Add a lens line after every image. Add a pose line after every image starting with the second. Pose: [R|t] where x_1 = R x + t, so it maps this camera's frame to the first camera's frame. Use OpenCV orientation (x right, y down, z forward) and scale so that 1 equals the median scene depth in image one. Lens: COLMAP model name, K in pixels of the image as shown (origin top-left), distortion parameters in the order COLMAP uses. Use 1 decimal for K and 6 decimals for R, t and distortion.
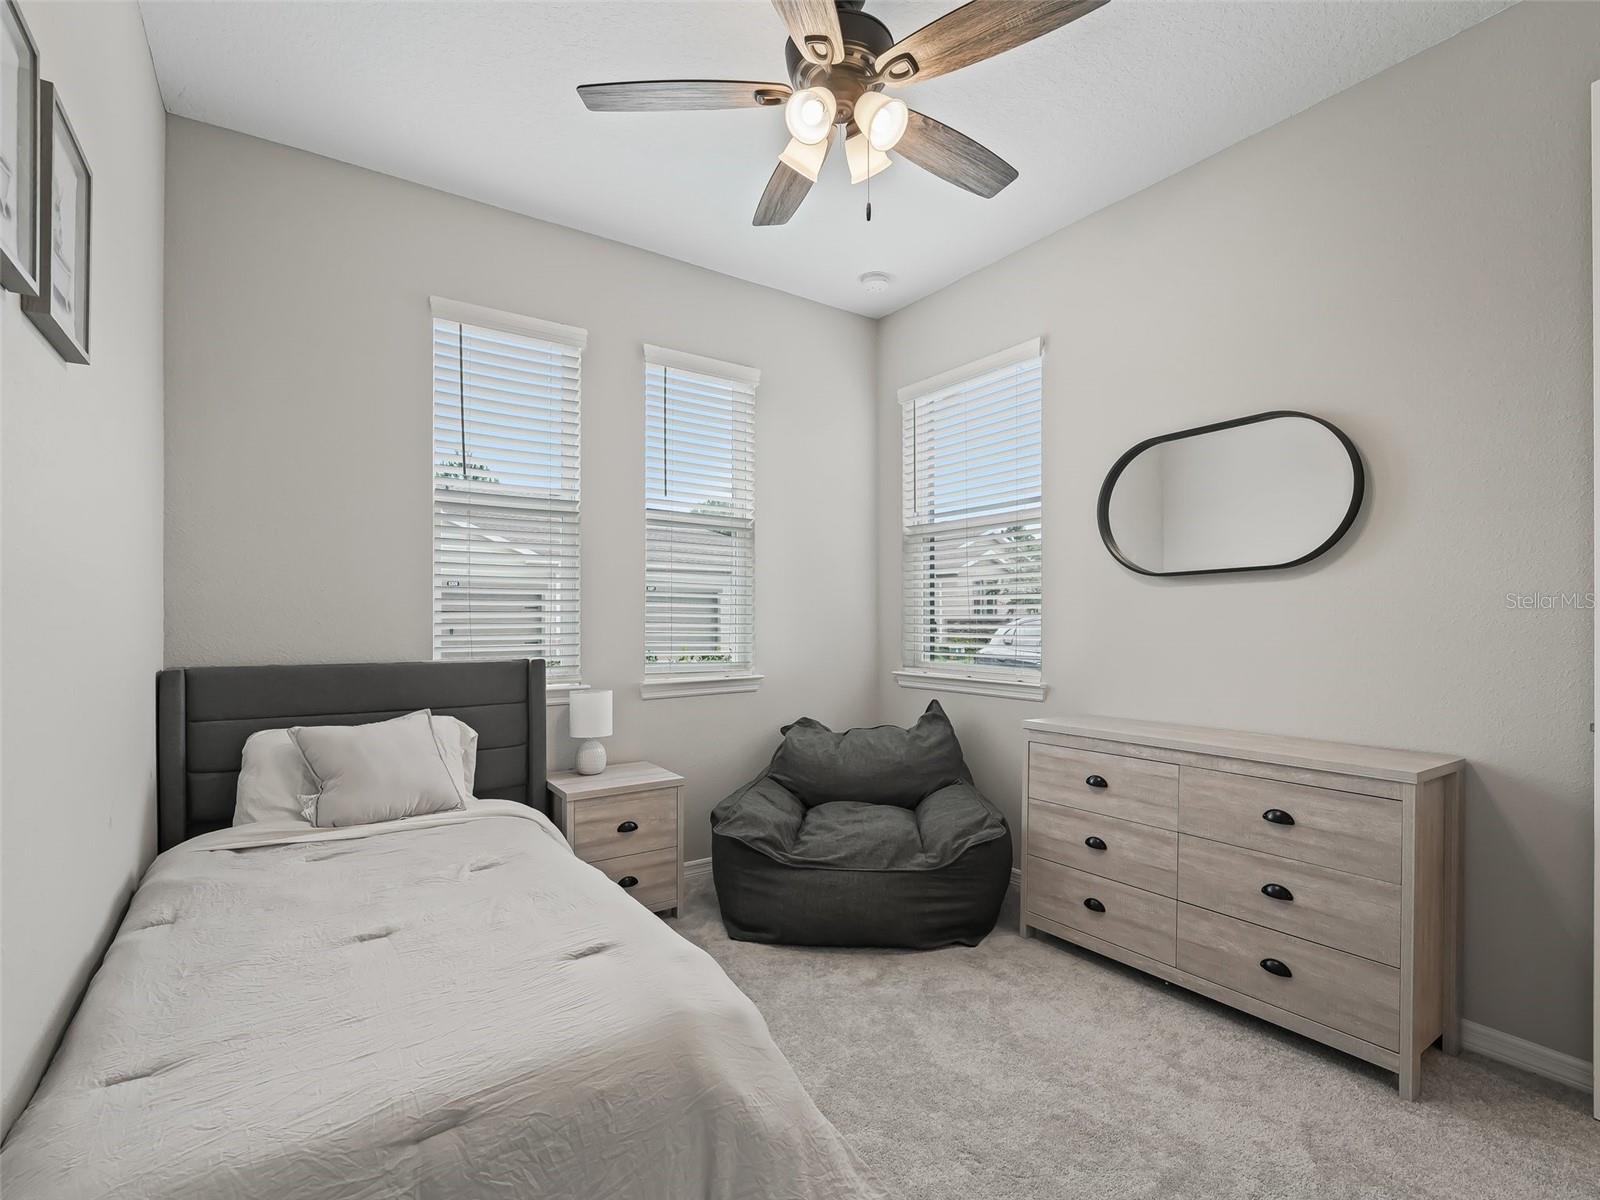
lens RADIAL K [[746.6, 0, 803.4], [0, 746.6, 624.9], [0, 0, 1]] dist [-0.003807, -0.000250]
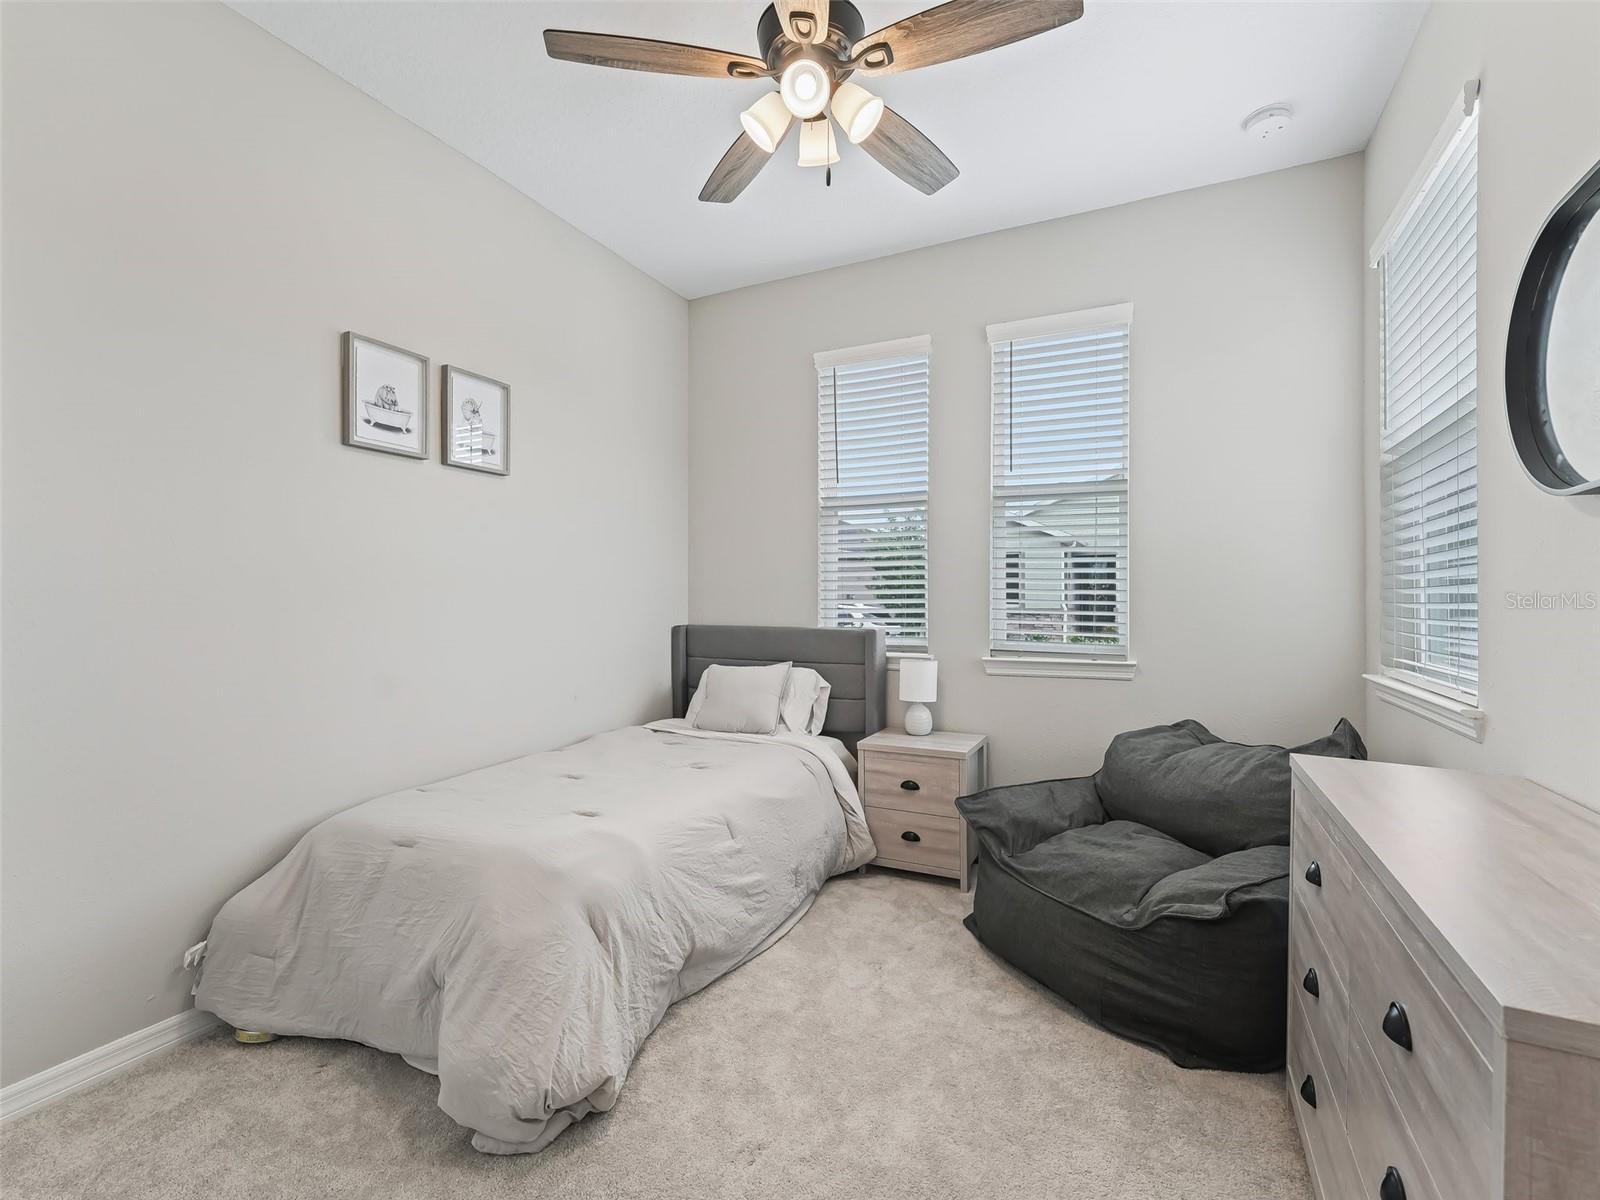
lens RADIAL K [[729.1, 0, 805.2], [0, 729.1, 600.2], [0, 0, 1]] dist [0.026061, -0.011911]
pose [[0.484047, -0.002322, -0.875039, 0.645964], [-0.008645, 0.999935, -0.007436, 0.009154], [0.874999, 0.011164, 0.483996, 0.356356]]
